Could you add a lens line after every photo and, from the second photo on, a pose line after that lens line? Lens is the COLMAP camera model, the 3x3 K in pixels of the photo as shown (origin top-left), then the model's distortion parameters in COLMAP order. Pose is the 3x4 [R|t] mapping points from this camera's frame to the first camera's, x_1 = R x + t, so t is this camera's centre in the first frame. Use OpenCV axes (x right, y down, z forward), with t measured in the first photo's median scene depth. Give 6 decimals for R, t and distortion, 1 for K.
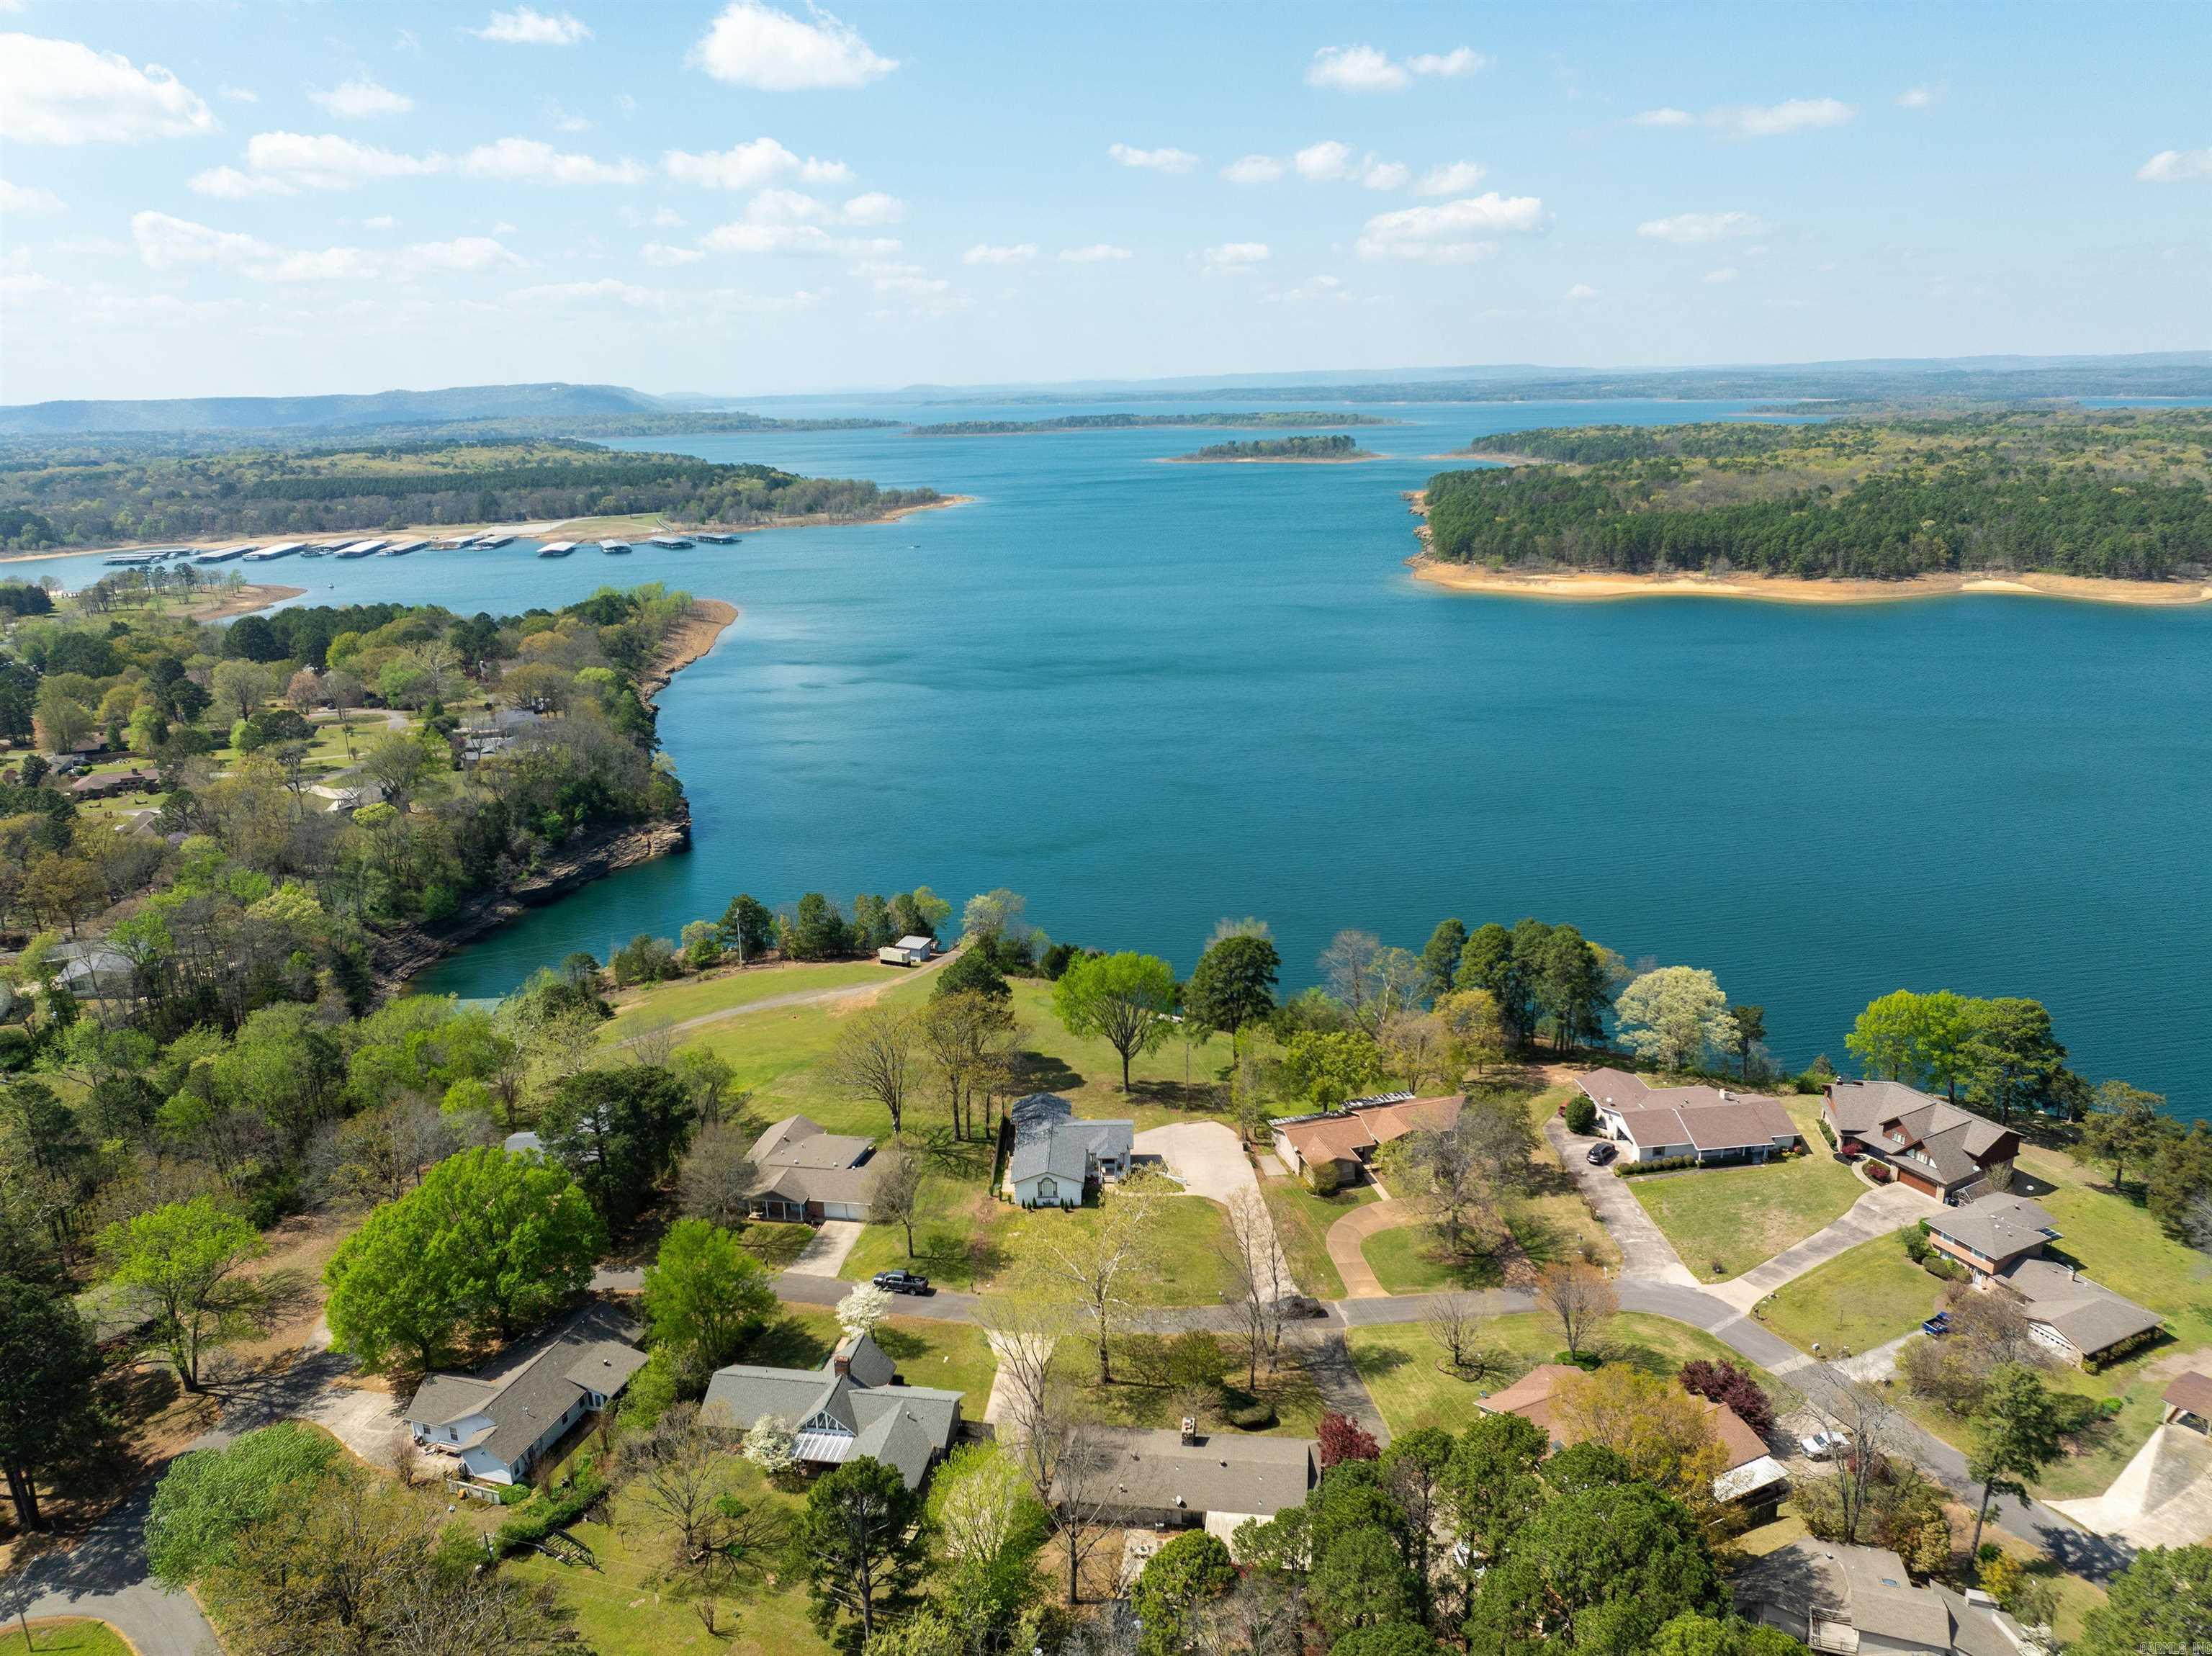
lens RADIAL K [[1588.4, 0, 1106.0], [0, 1588.4, 828.0], [0, 0, 1]] dist [-0.036782, 0.000369]
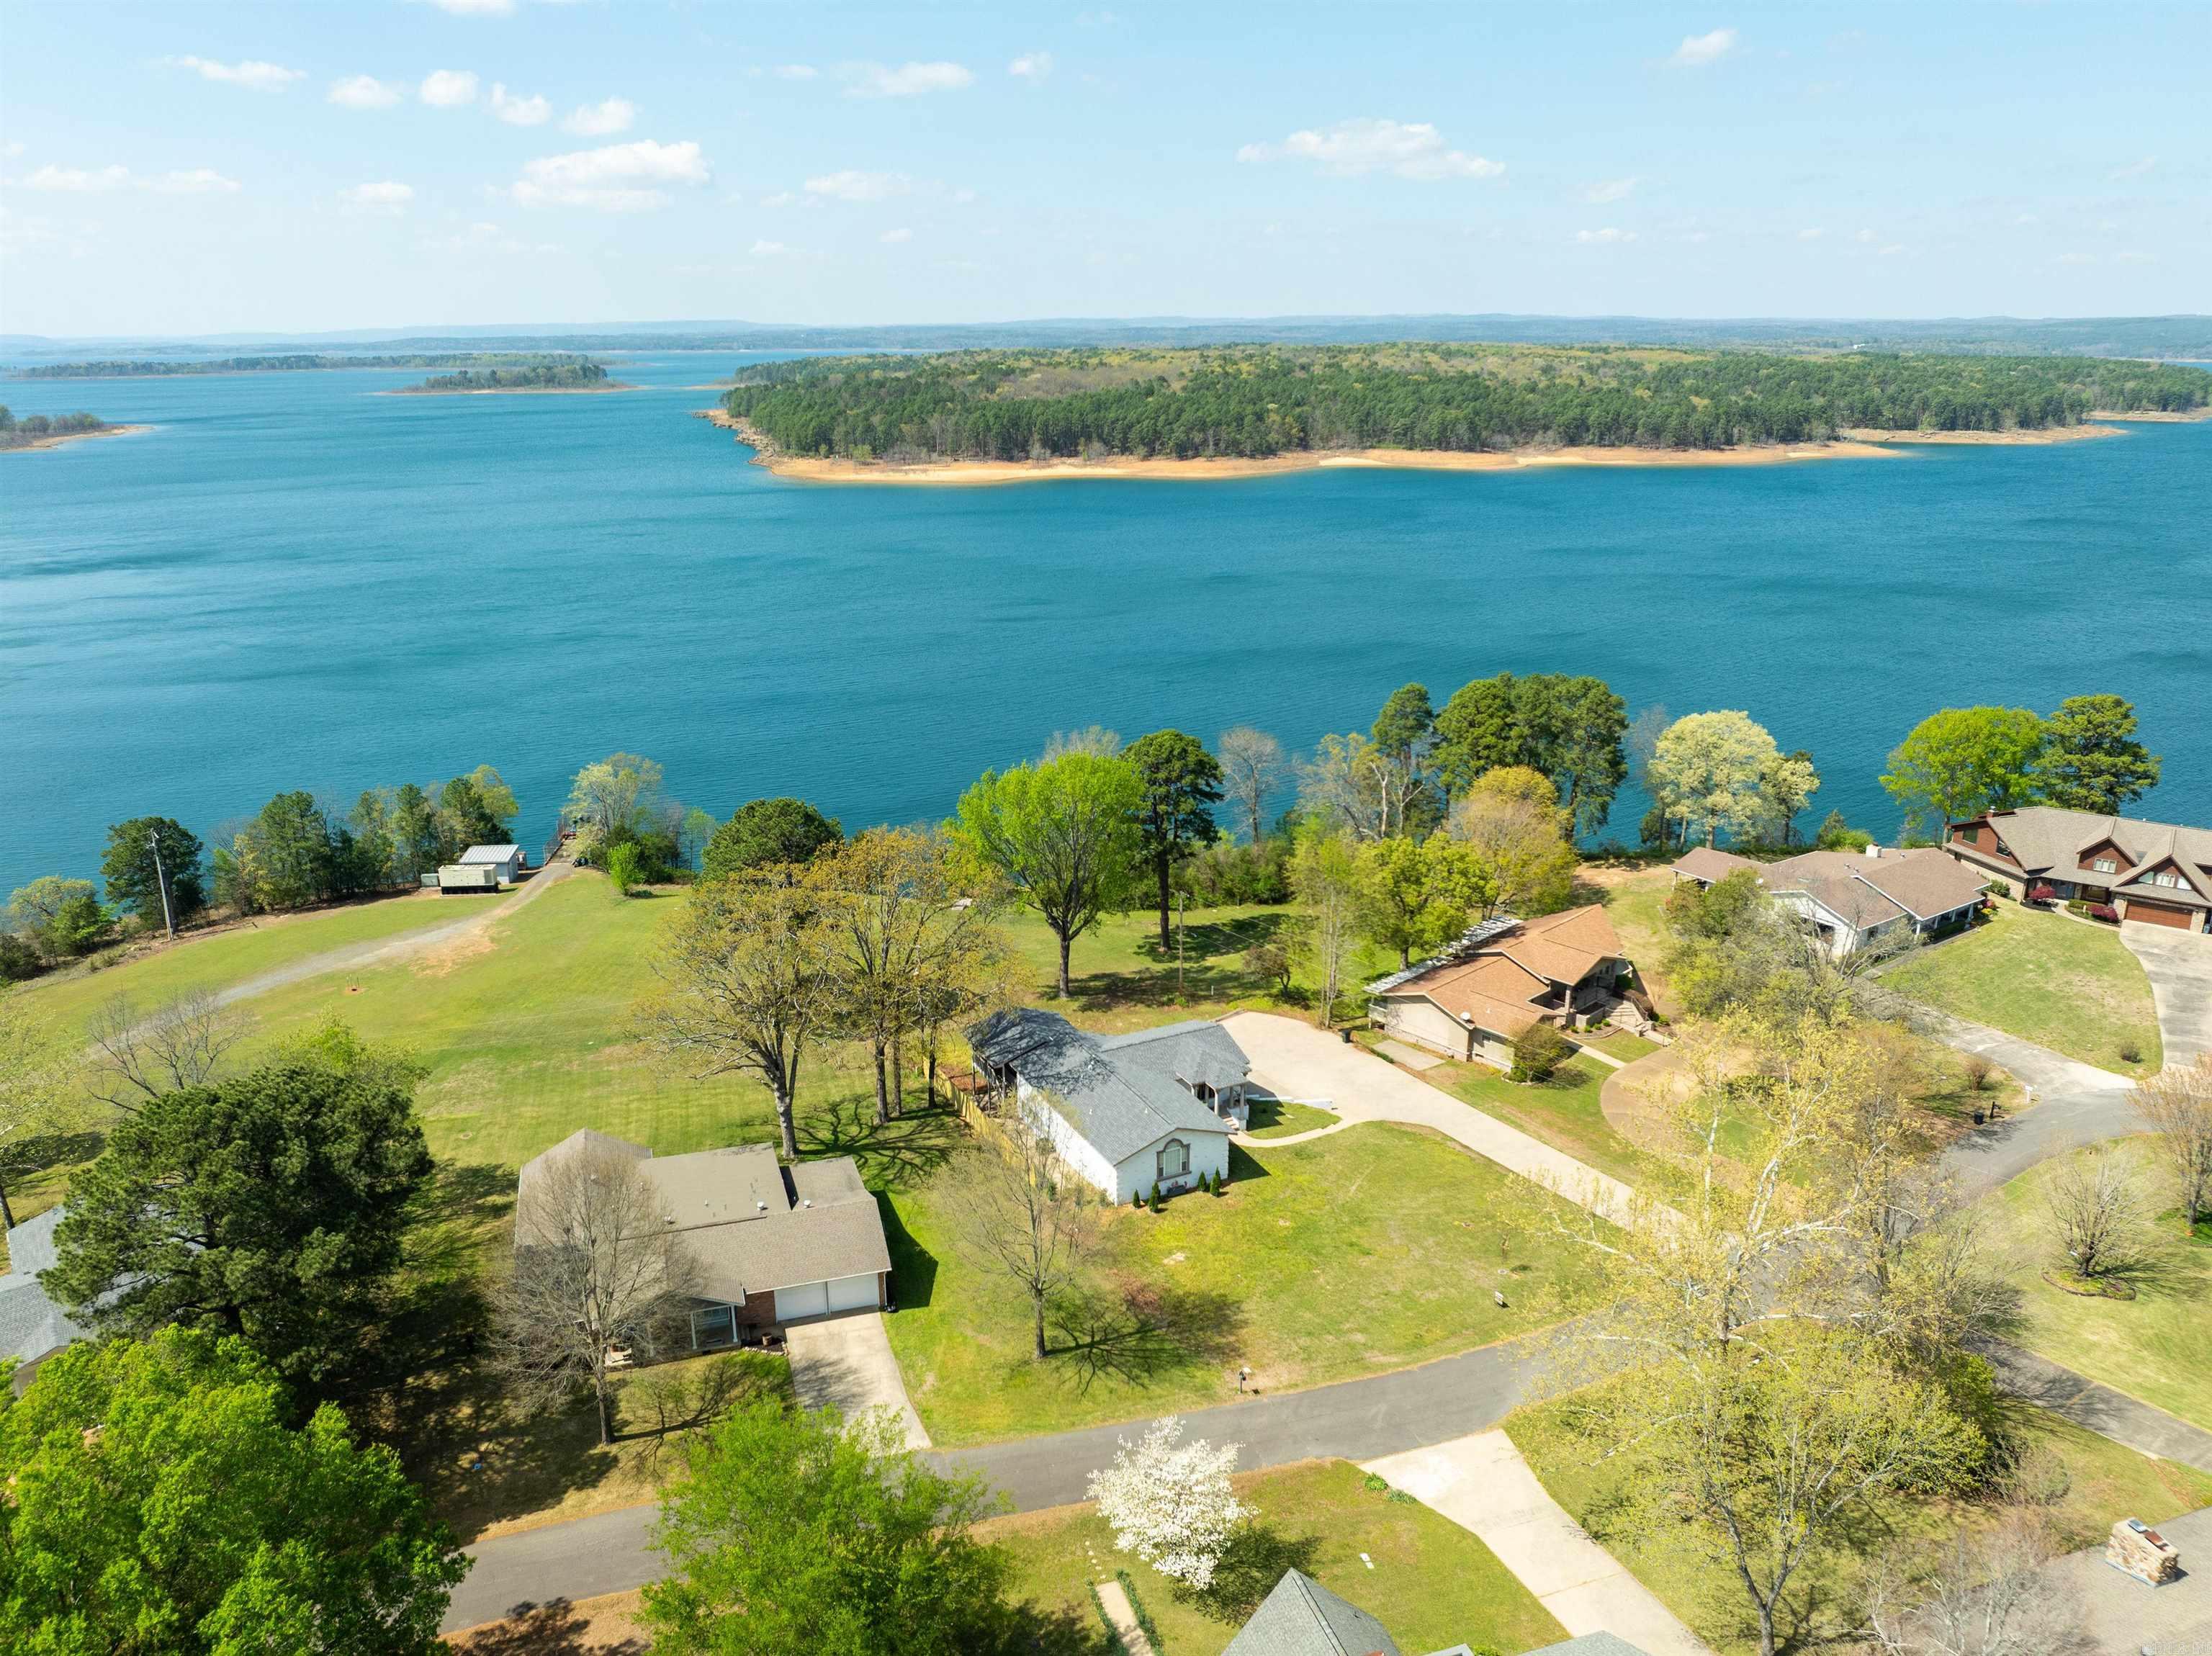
lens RADIAL K [[1588.4, 0, 1106.0], [0, 1588.4, 828.0], [0, 0, 1]] dist [-0.036782, 0.000369]
pose [[0.882903, -0.115244, 0.455193, -0.074784], [0.108710, 0.993244, 0.040609, 0.025478], [-0.456798, 0.013630, 0.889466, 0.145274]]
